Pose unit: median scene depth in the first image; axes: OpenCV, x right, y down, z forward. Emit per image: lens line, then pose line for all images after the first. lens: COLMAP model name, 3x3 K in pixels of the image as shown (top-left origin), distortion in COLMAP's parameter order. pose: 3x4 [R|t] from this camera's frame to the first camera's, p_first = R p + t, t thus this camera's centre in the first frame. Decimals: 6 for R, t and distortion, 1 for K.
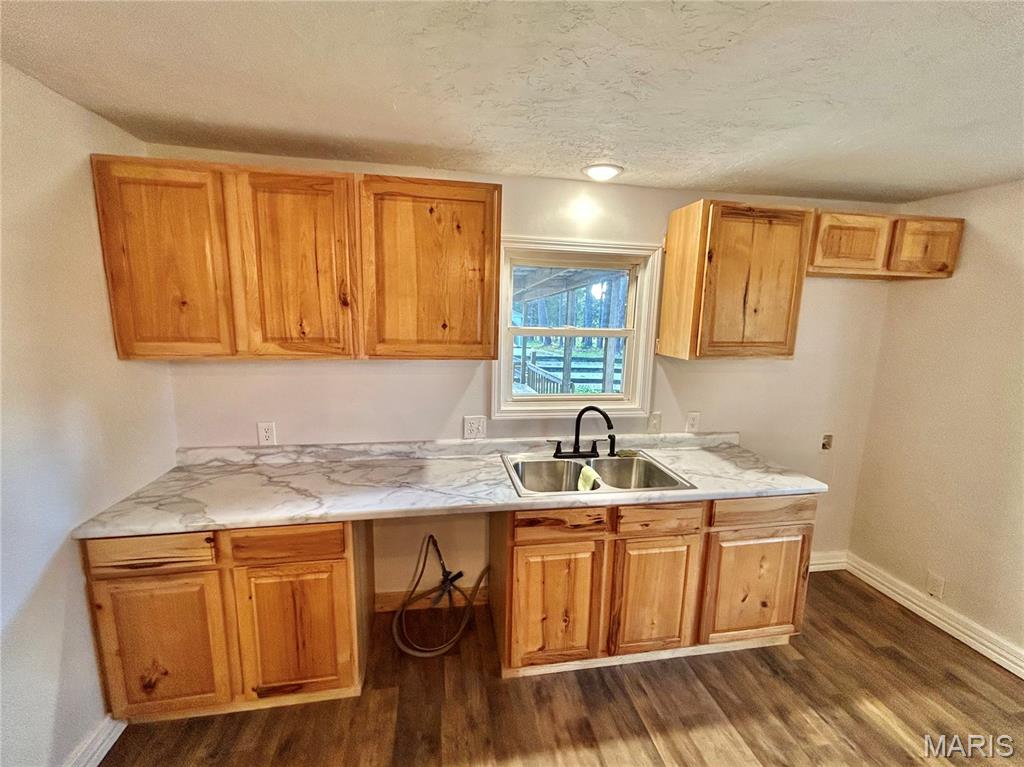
lens RADIAL K [[428.4, 0, 505.0], [0, 428.4, 383.1], [0, 0, 1]] dist [0.000605, -0.000582]
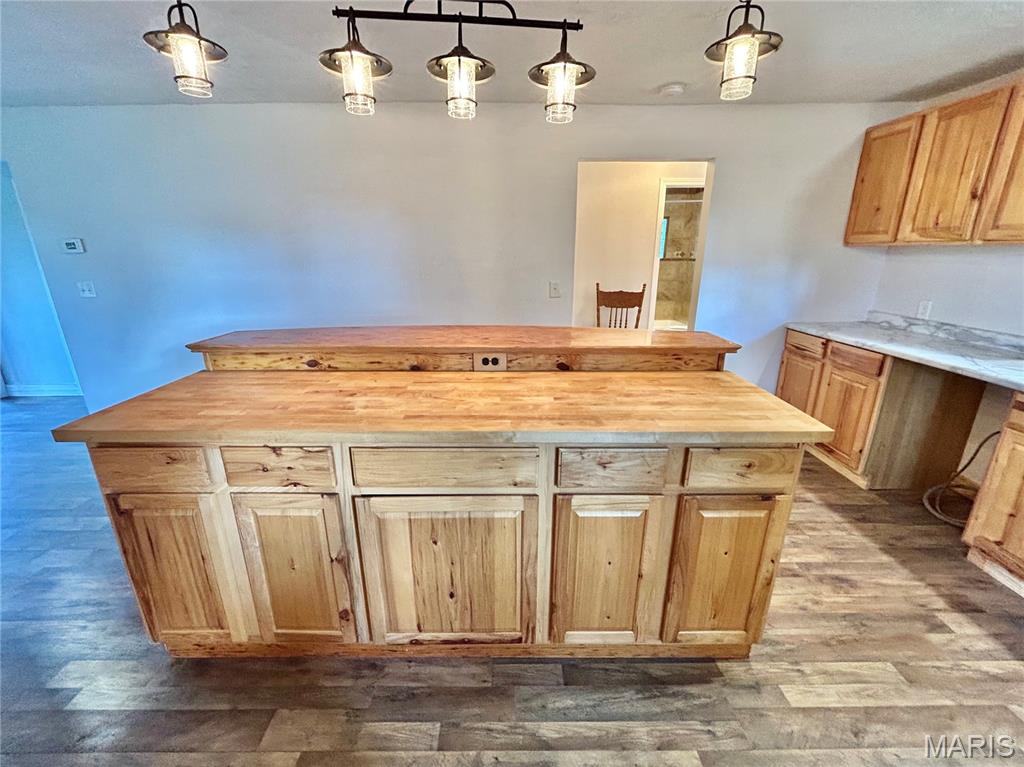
lens RADIAL K [[428.4, 0, 505.0], [0, 428.4, 383.1], [0, 0, 1]] dist [0.000605, -0.000582]
pose [[-0.170162, 0.276112, -0.945942, 1.147301], [-0.159343, 0.939599, 0.302924, 0.159027], [0.972448, 0.202275, -0.115887, -0.072207]]
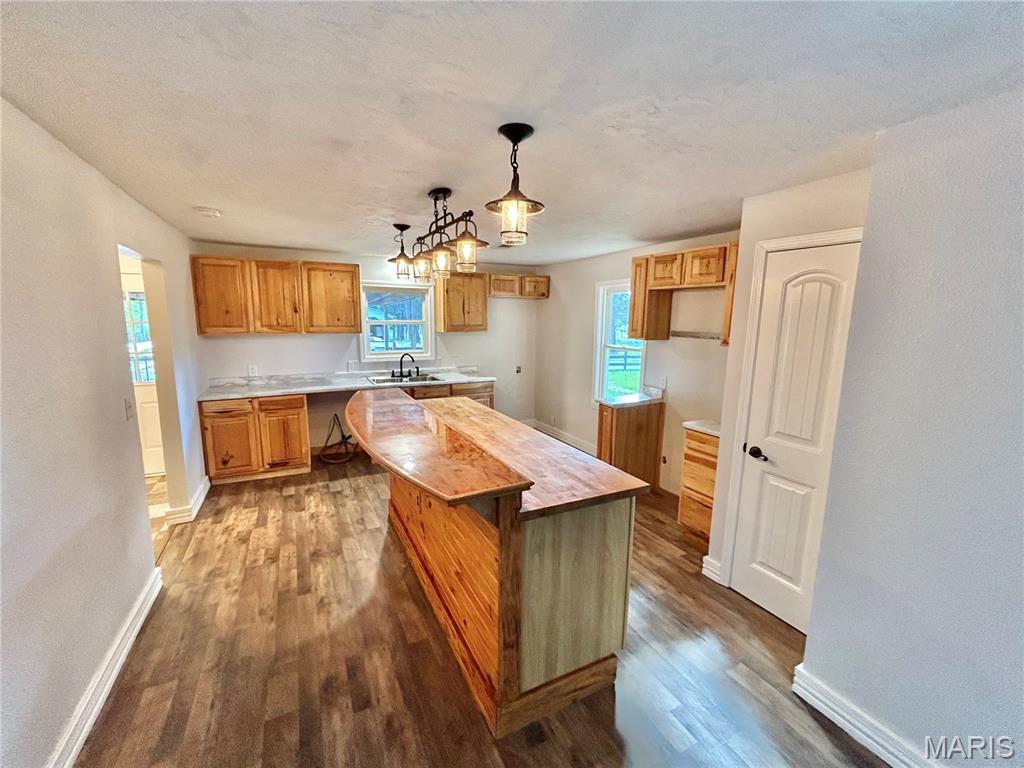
lens RADIAL K [[428.4, 0, 505.0], [0, 428.4, 383.6], [0, 0, 1]] dist [0.000605, -0.000582]
pose [[0.958505, -0.056419, 0.279437, 0.071359], [0.056269, 0.998379, 0.008564, 0.275735], [-0.279467, 0.007515, 0.960126, -1.690113]]
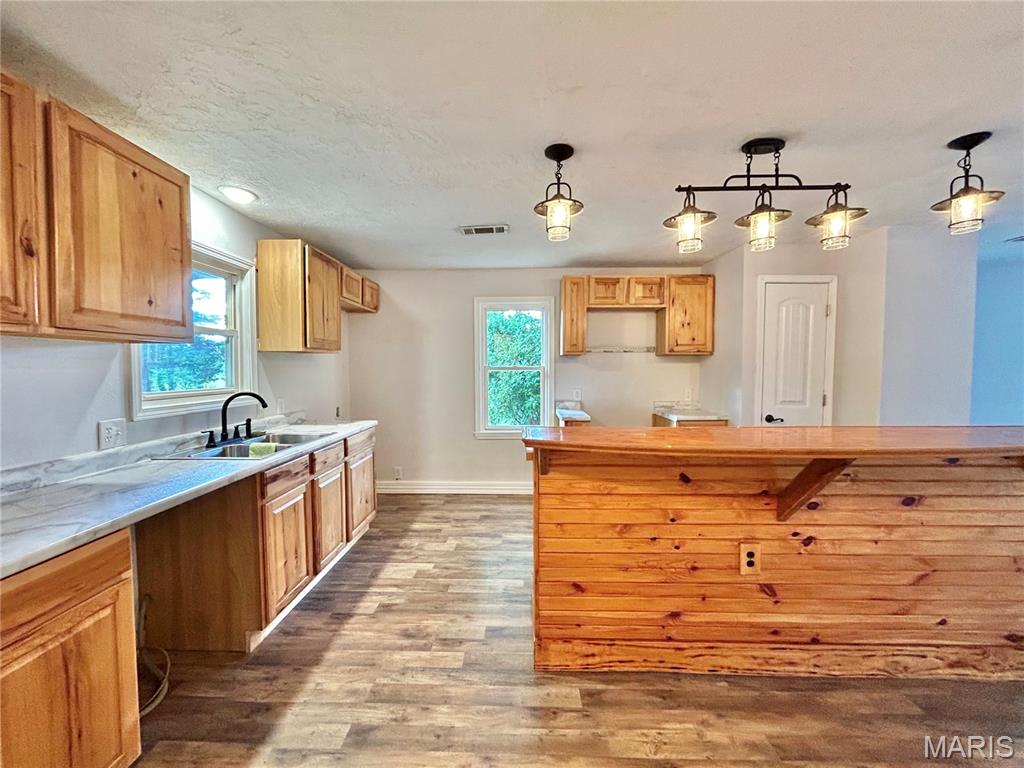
lens RADIAL K [[418.5, 0, 509.0], [0, 418.5, 383.6], [0, 0, 1]] dist [0.002136, -0.000905]
pose [[0.197685, -0.062249, 0.978287, -0.886882], [0.164915, 0.985869, 0.029406, 0.139505], [-0.966294, 0.155521, 0.205157, 0.105616]]
